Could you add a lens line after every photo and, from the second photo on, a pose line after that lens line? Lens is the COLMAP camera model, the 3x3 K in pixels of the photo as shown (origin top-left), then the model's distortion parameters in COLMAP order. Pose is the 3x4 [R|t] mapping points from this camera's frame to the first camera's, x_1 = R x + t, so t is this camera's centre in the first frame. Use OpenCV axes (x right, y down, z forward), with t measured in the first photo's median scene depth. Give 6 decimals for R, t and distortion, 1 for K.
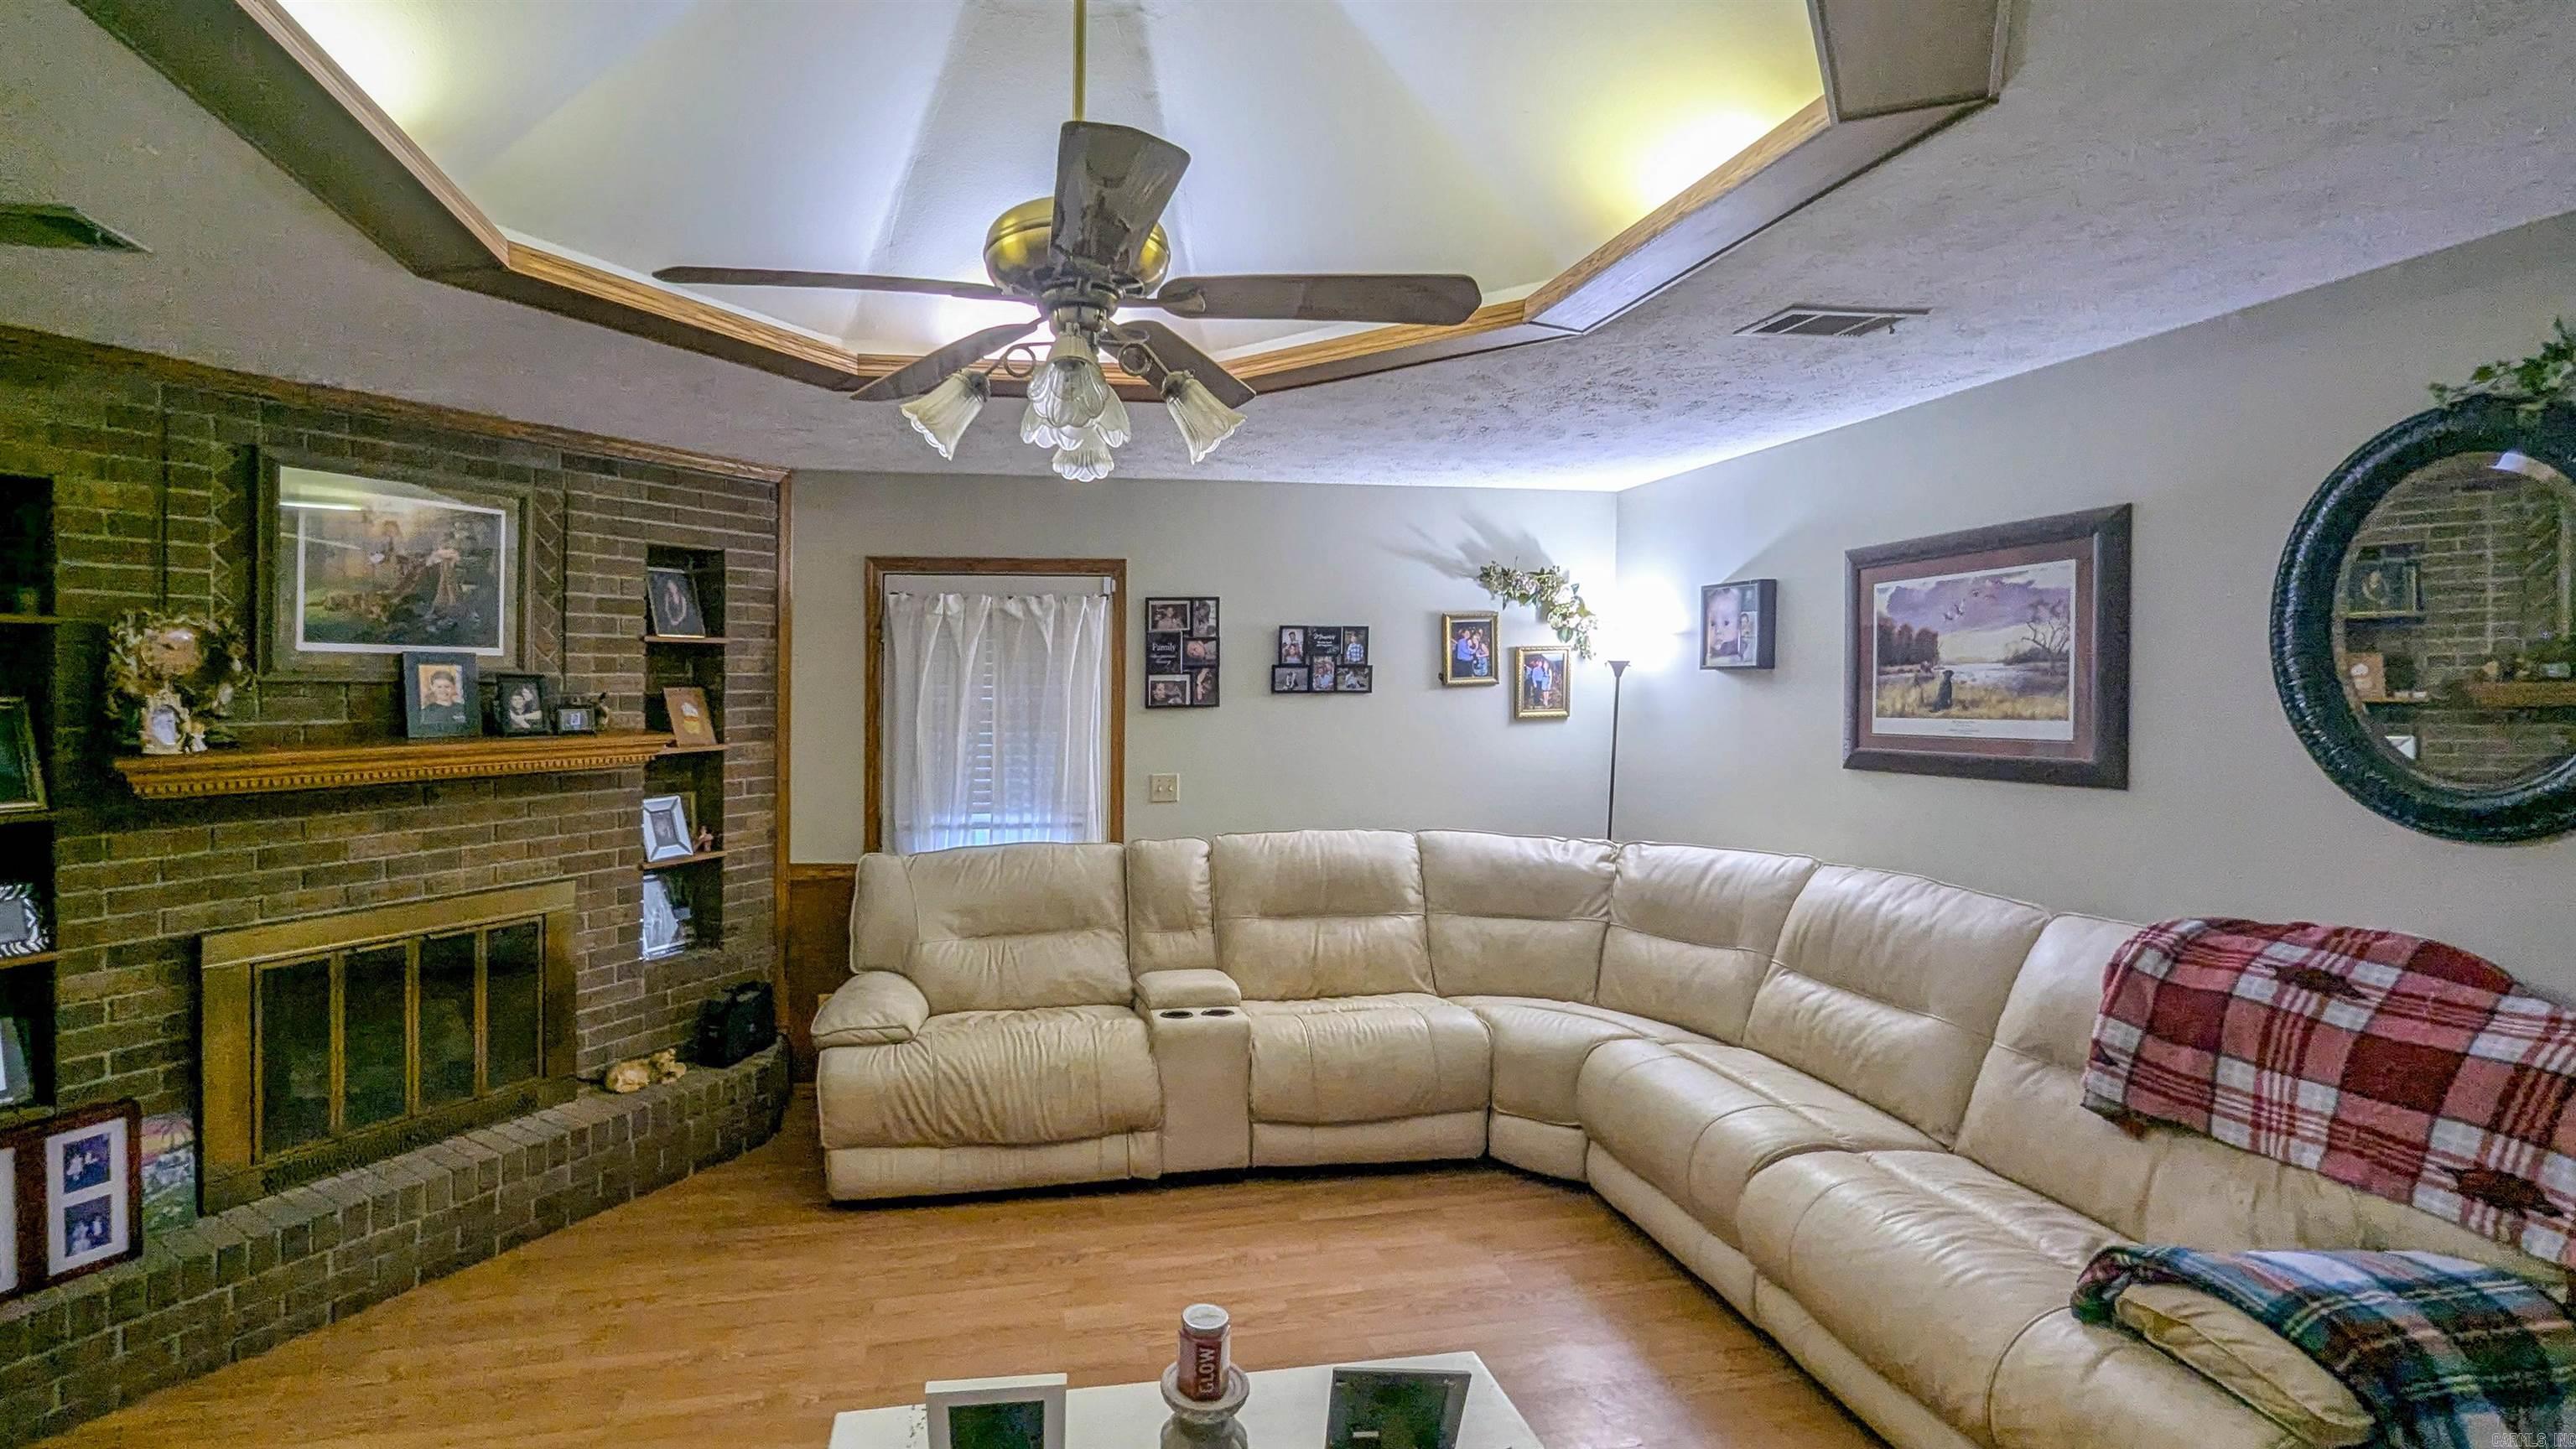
lens RADIAL K [[1083.6, 0, 1289.7], [0, 1083.6, 705.3], [0, 0, 1]] dist [-0.002211, -0.000376]
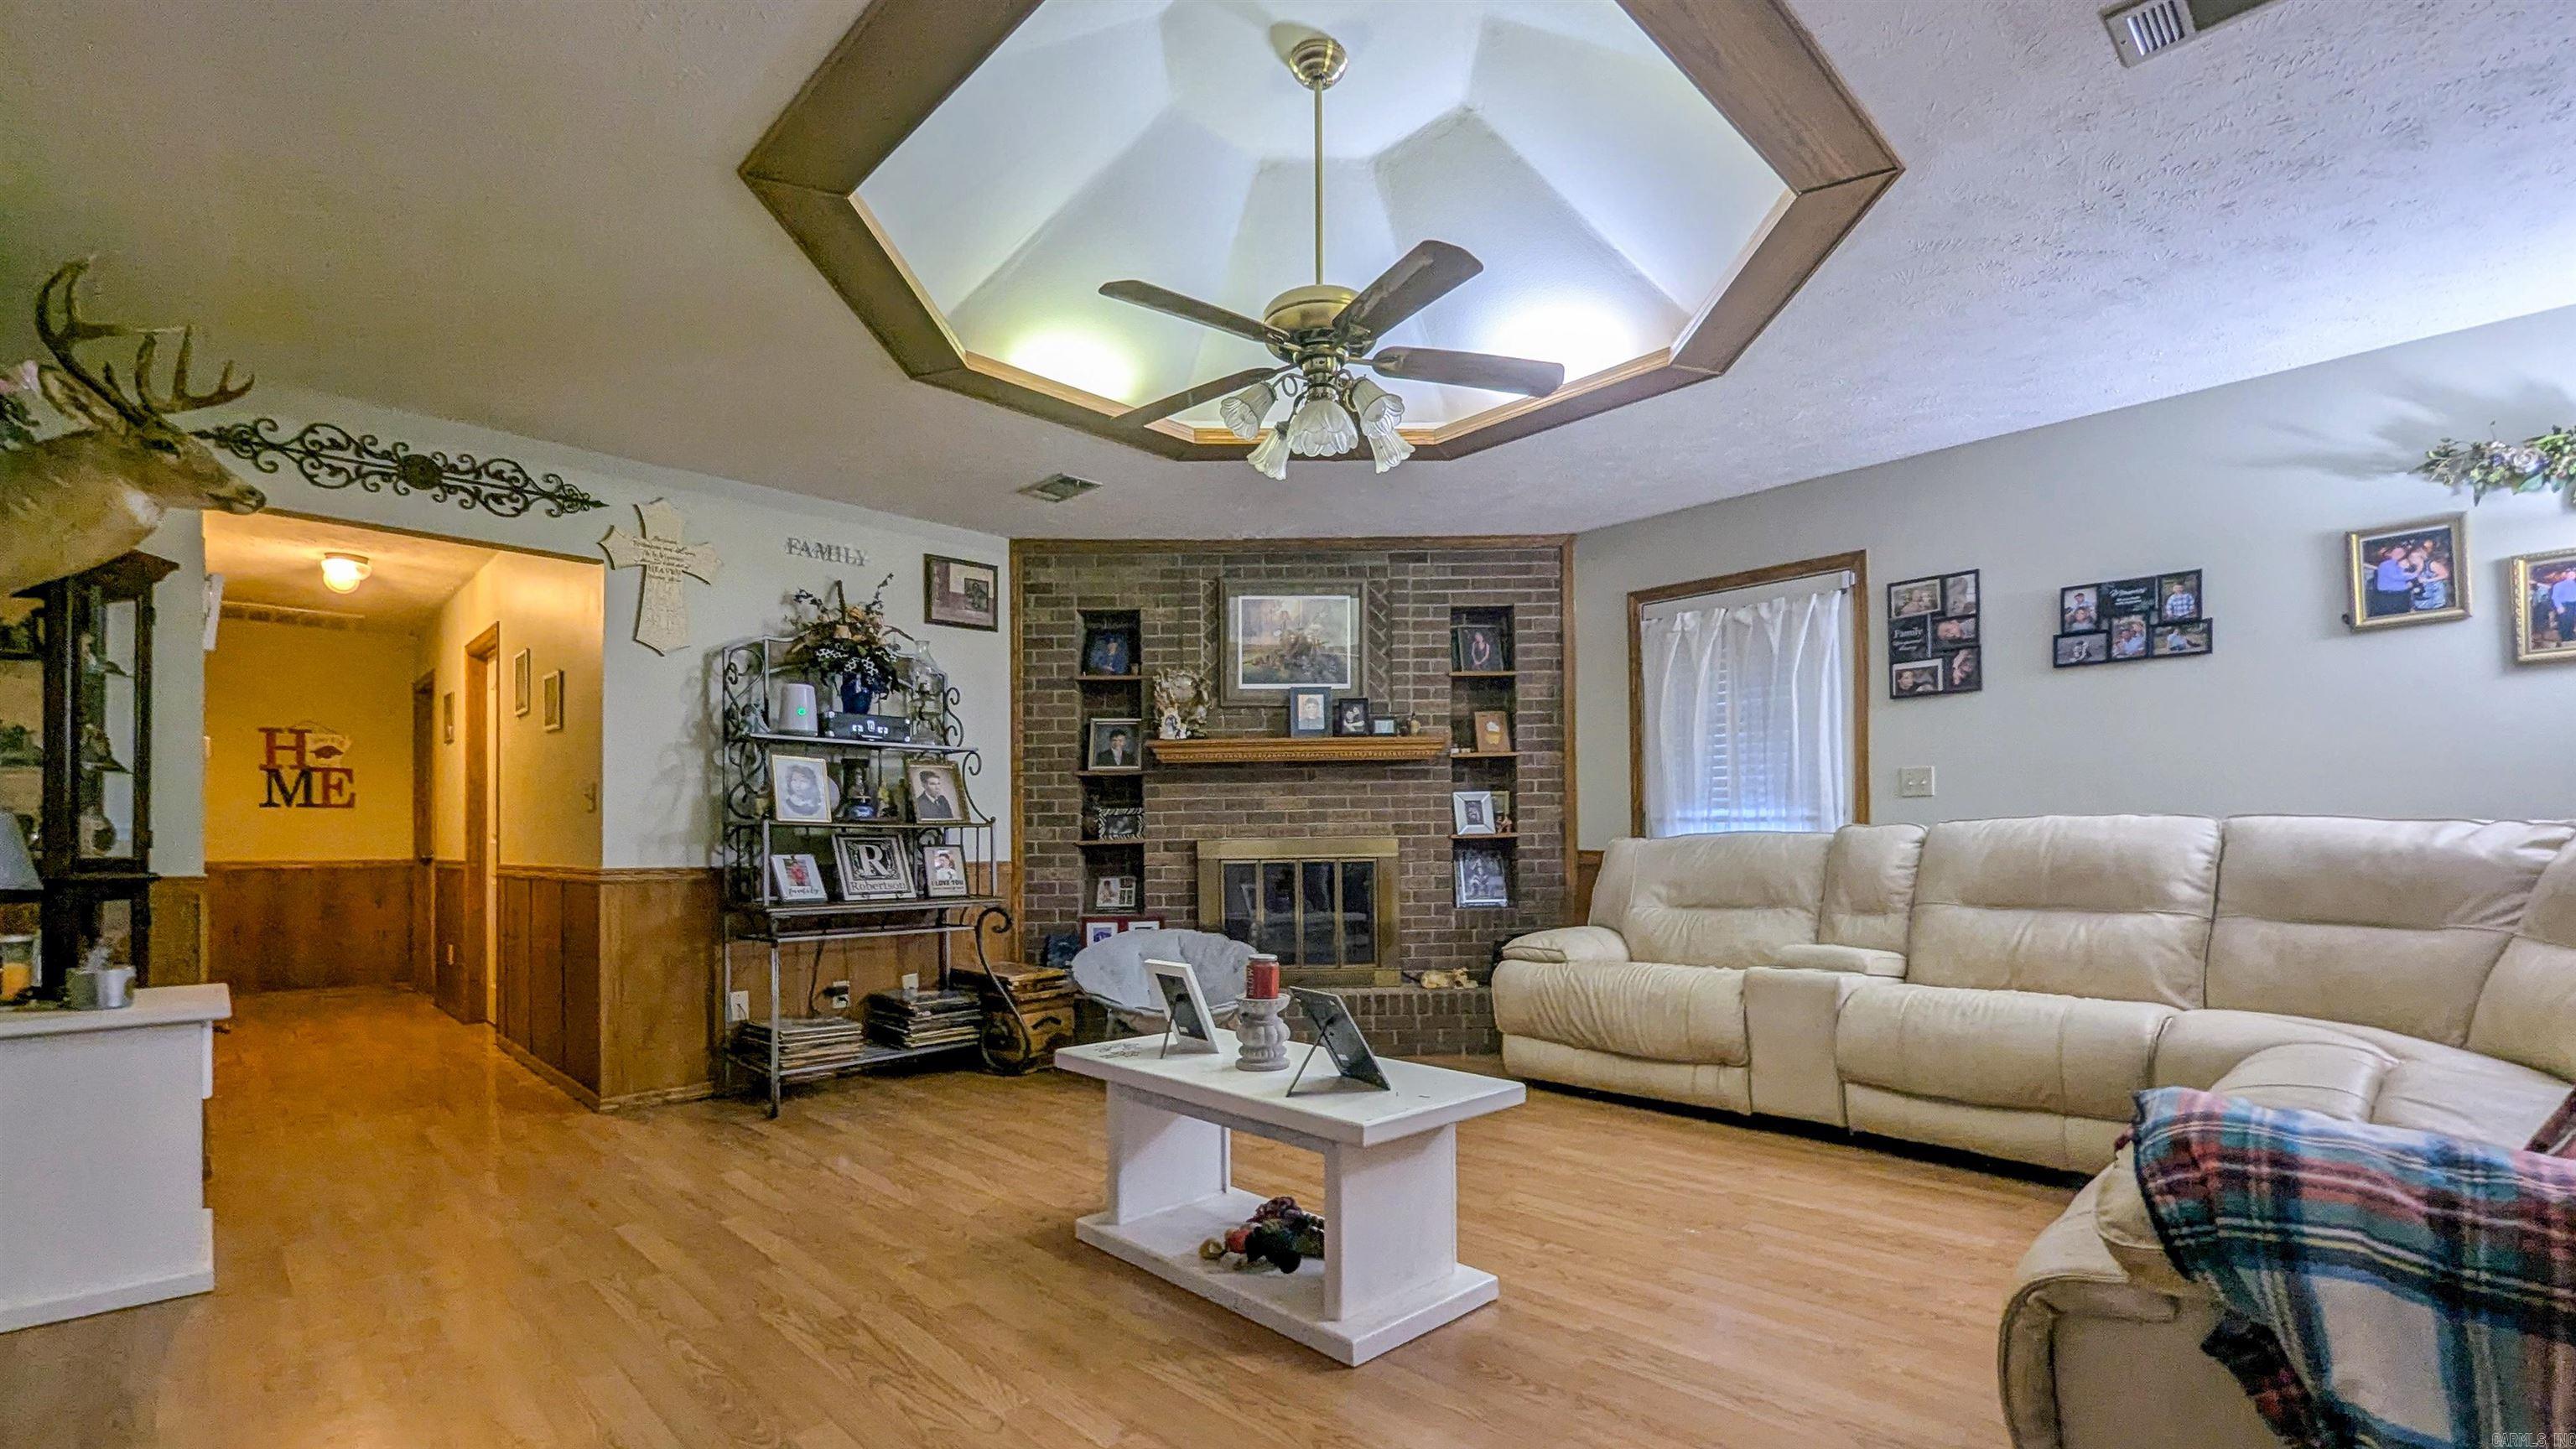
lens RADIAL K [[1109.7, 0, 1334.0], [0, 1109.7, 779.2], [0, 0, 1]] dist [-0.001714, 0.000094]
pose [[0.587575, -0.049775, -0.807637, 0.405018], [0.025921, 0.998752, -0.042695, 0.113536], [0.808754, 0.004151, 0.588132, 0.031921]]
